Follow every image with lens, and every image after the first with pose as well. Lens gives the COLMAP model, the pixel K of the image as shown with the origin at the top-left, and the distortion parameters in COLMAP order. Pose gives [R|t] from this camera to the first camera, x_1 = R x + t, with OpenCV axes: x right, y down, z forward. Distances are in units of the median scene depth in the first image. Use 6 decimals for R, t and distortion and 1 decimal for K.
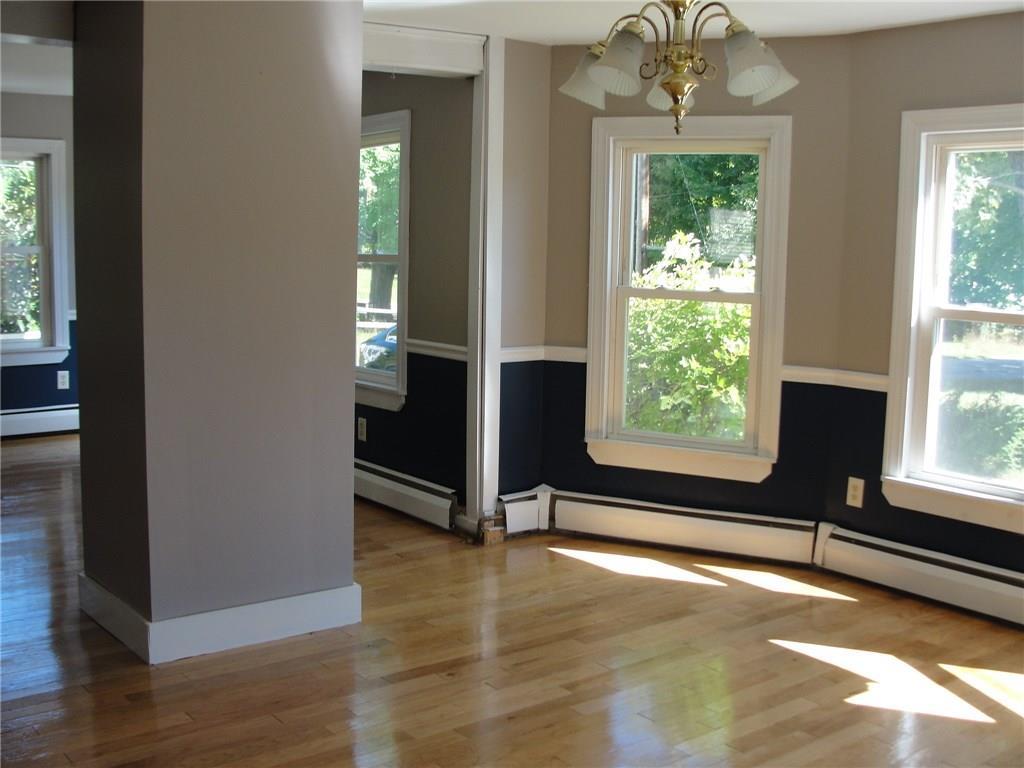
lens RADIAL K [[1110.5, 0, 519.4], [0, 1110.5, 383.1], [0, 0, 1]] dist [-0.124455, 0.000000]
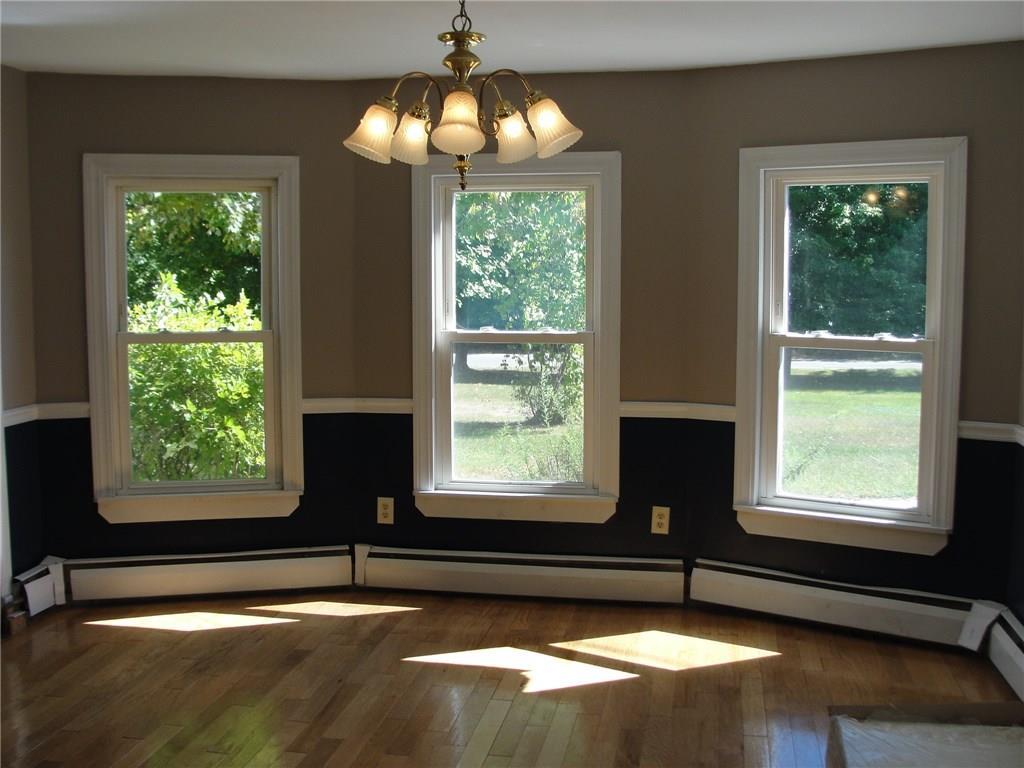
lens RADIAL K [[1110.5, 0, 522.5], [0, 1110.5, 381.0], [0, 0, 1]] dist [-0.124455, 0.000000]
pose [[0.773983, -0.088511, 0.626989, -0.247322], [0.103259, 0.994570, 0.012934, -0.025157], [-0.624730, 0.054732, 0.778920, 0.071118]]
